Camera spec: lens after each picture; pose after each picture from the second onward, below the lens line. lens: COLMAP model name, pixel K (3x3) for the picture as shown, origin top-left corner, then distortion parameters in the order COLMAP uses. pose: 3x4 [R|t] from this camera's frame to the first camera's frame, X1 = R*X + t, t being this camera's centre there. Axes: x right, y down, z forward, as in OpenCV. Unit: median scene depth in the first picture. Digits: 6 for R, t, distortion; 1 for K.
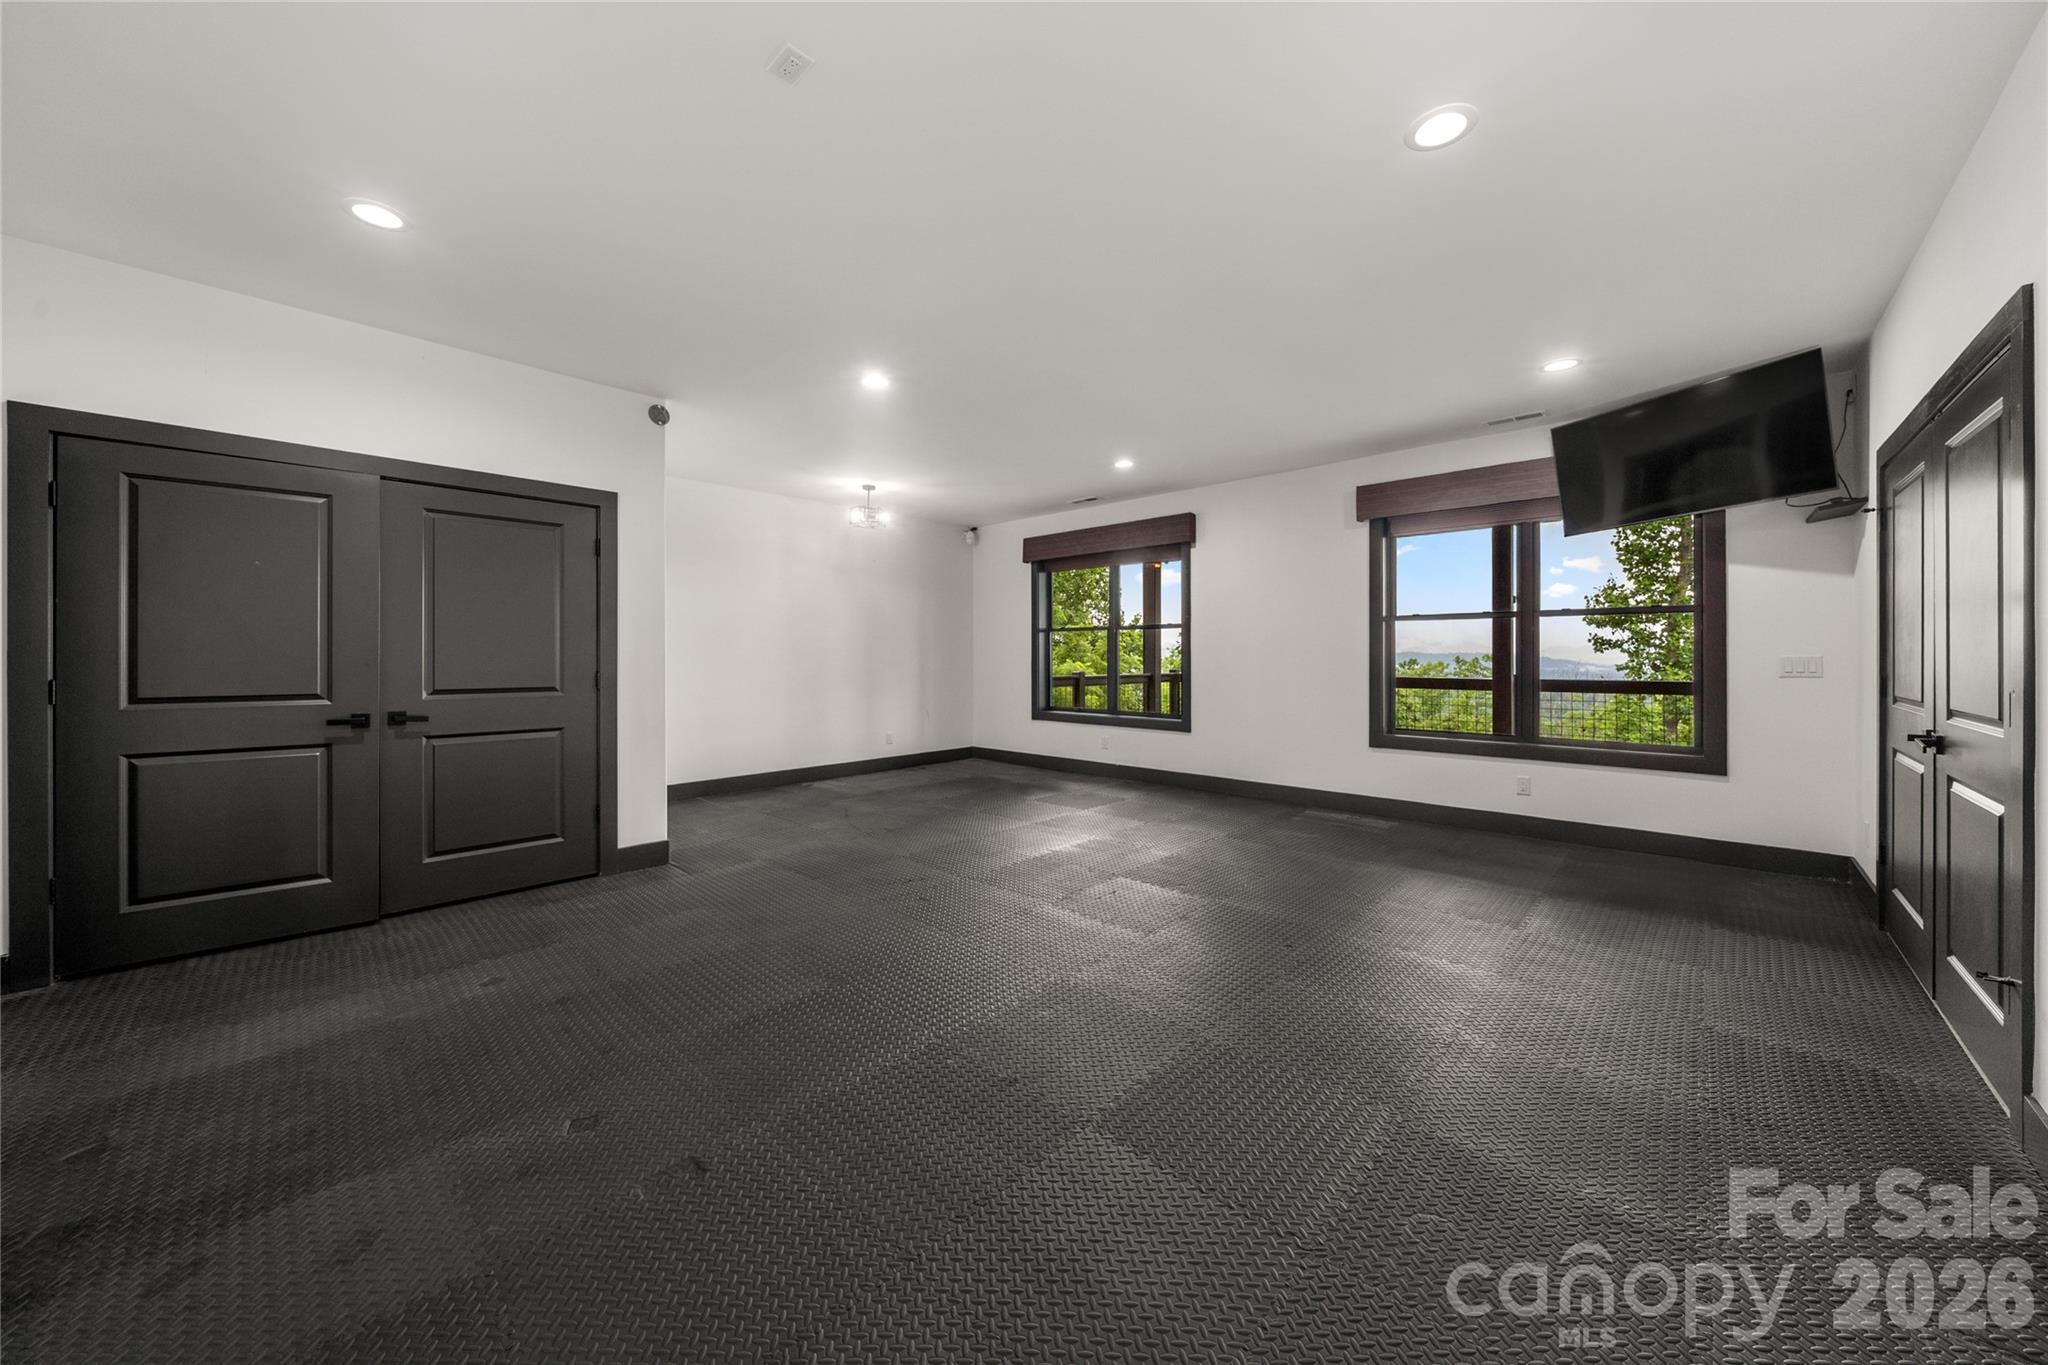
lens RADIAL K [[712.6, 0, 1025.3], [0, 712.6, 656.3], [0, 0, 1]] dist [0.000152, 0.000017]
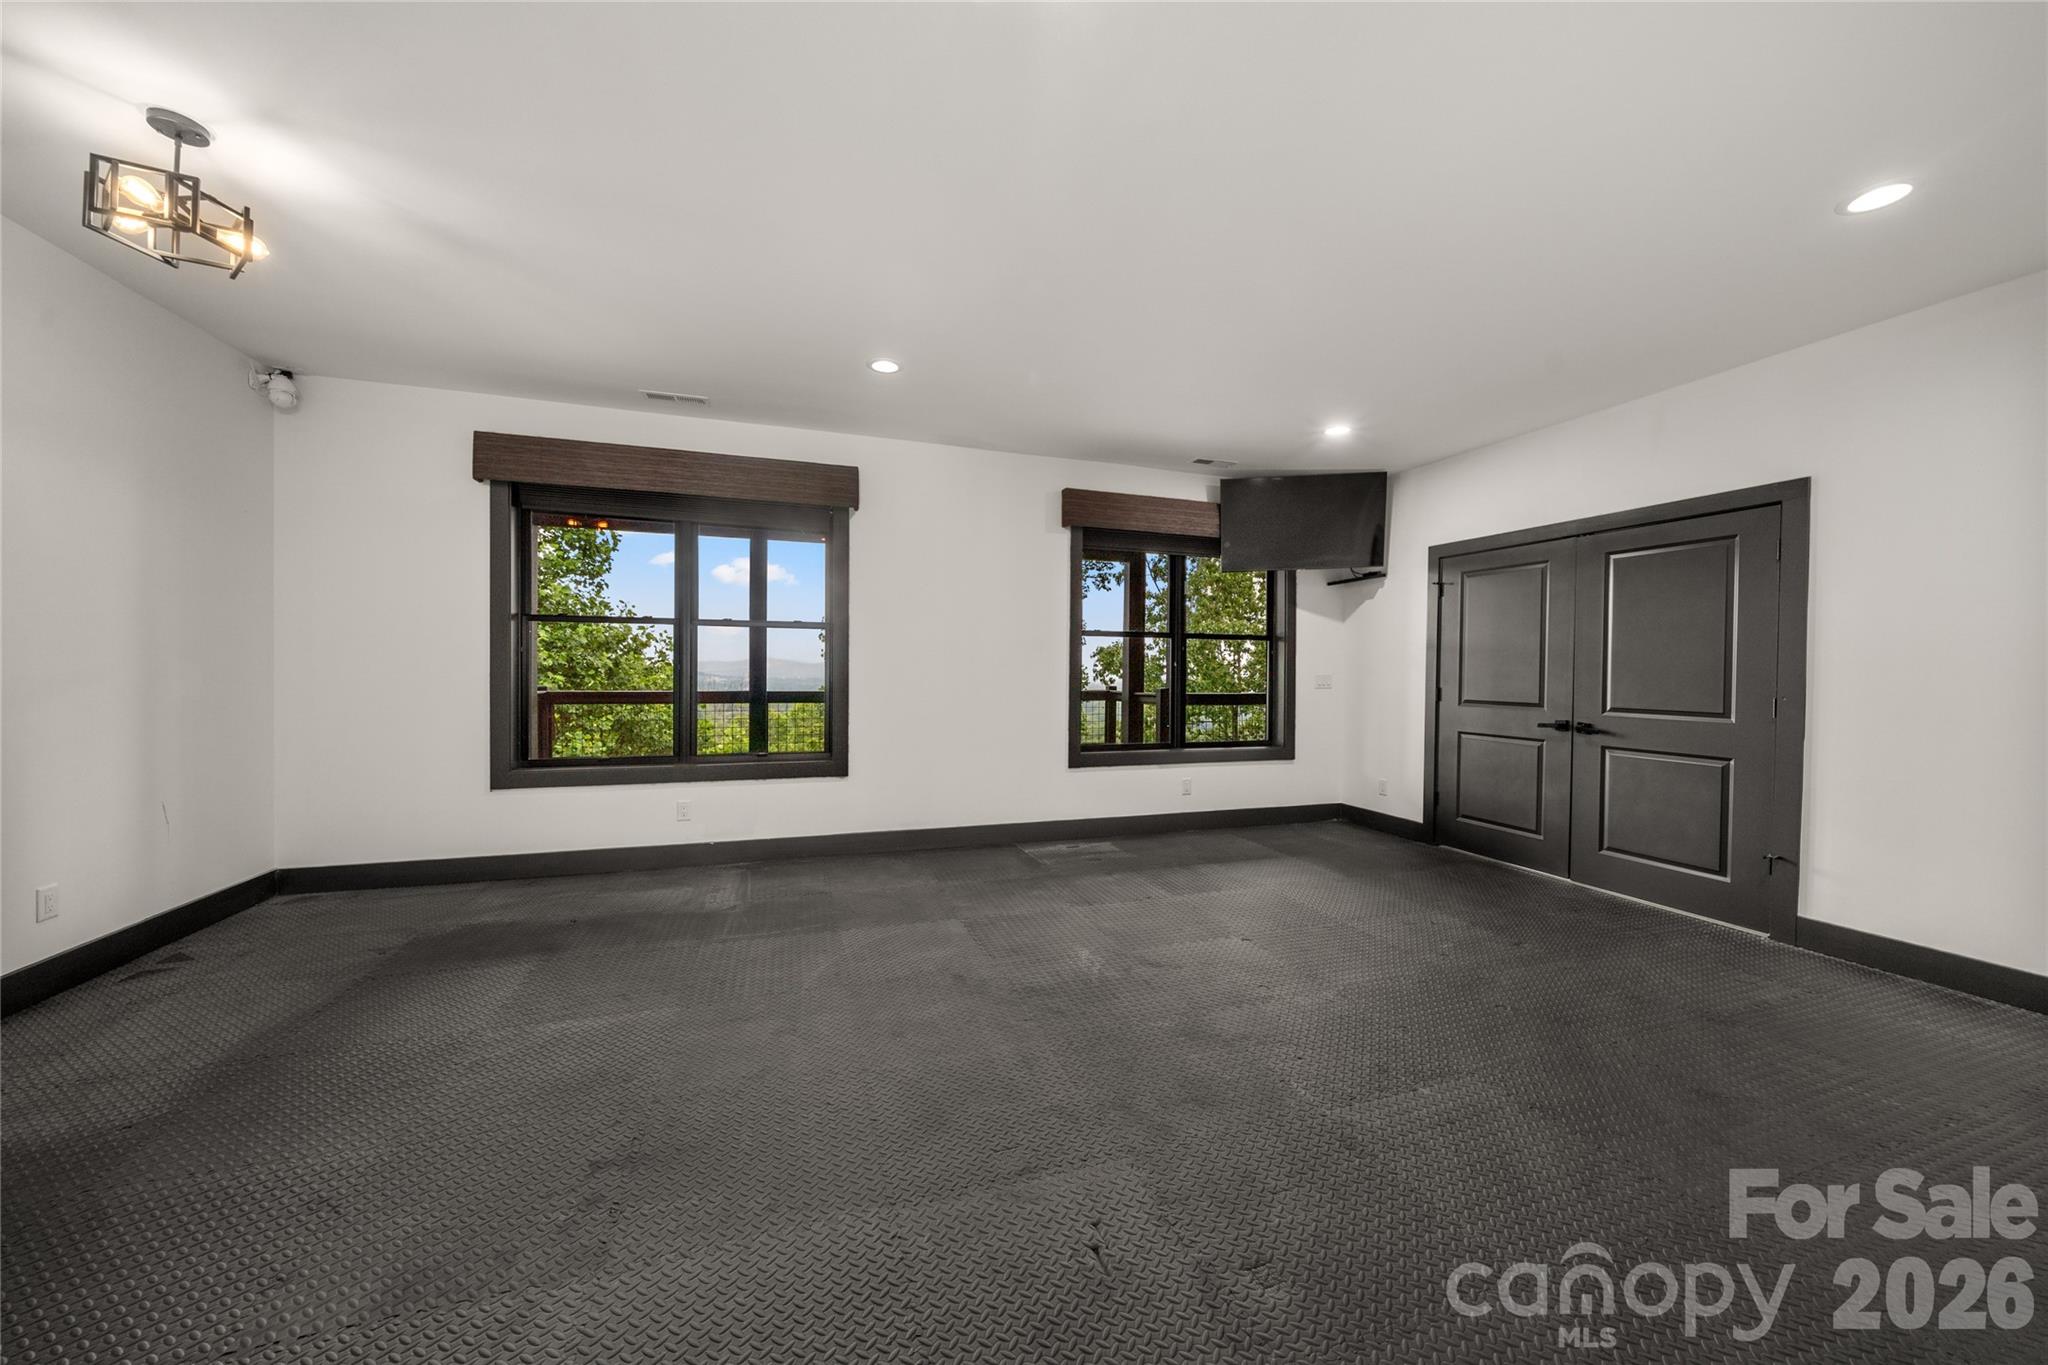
lens RADIAL K [[883.3, 0, 1024.0], [0, 883.3, 682.5], [0, 0, 1]] dist [0.030883, 0.000046]
pose [[0.430013, -0.006905, 0.902796, -0.476829], [-0.008731, 0.999892, 0.011807, 0.000895], [-0.902780, -0.012960, 0.429907, 0.445056]]
